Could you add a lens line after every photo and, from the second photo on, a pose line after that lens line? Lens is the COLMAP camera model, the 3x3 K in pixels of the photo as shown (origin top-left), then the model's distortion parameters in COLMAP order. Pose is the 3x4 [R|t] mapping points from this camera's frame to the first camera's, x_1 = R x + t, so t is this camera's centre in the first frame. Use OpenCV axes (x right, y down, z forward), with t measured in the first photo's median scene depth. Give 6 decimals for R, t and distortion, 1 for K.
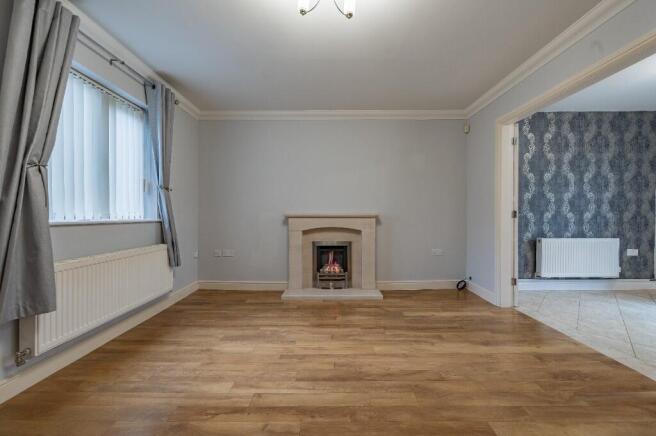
lens RADIAL K [[257.9, 0, 329.2], [0, 257.9, 217.9], [0, 0, 1]] dist [-0.003536, 0.001552]
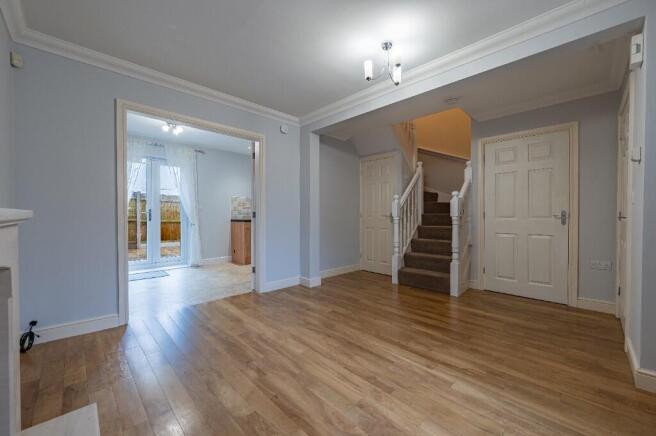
lens RADIAL K [[257.9, 0, 329.8], [0, 257.9, 216.9], [0, 0, 1]] dist [-0.003536, 0.001552]
pose [[-0.708950, -0.004244, 0.705246, -0.418206], [0.008847, 0.999850, 0.014911, -0.013708], [-0.705203, 0.016810, -0.708806, 1.148122]]
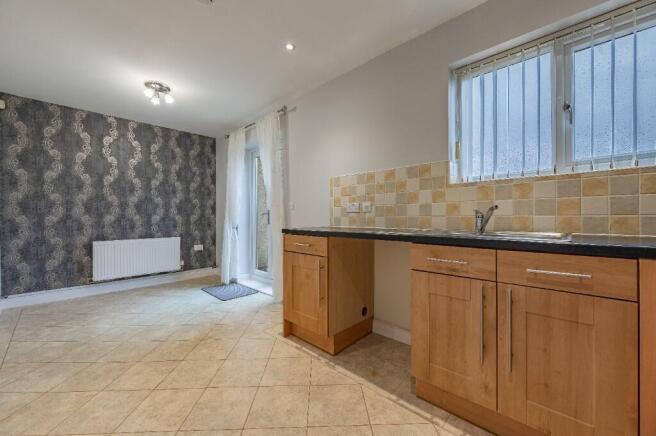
lens RADIAL K [[257.9, 0, 329.7], [0, 257.9, 219.0], [0, 0, 1]] dist [-0.003536, 0.001552]
pose [[0.685163, -0.008561, 0.728339, 0.880612], [0.010412, 0.999944, 0.001958, 0.000309], [-0.728315, 0.006242, 0.685214, -0.395090]]
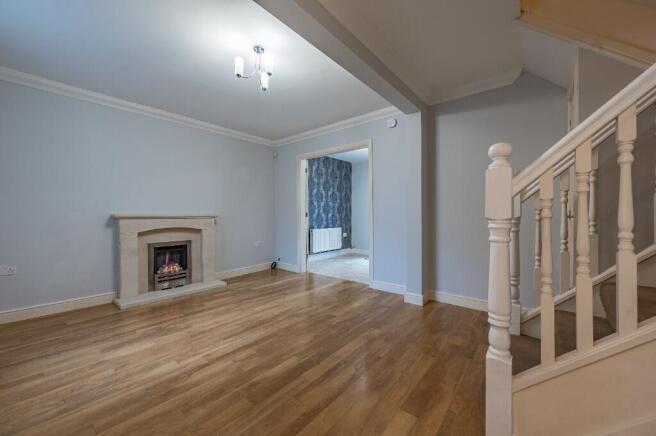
lens RADIAL K [[257.9, 0, 329.5], [0, 257.9, 218.6], [0, 0, 1]] dist [-0.003536, 0.001552]
pose [[0.634039, -0.012213, 0.773204, -0.467518], [0.010715, 0.999918, 0.007008, -0.000736], [-0.773227, 0.003841, 0.634118, -0.159238]]
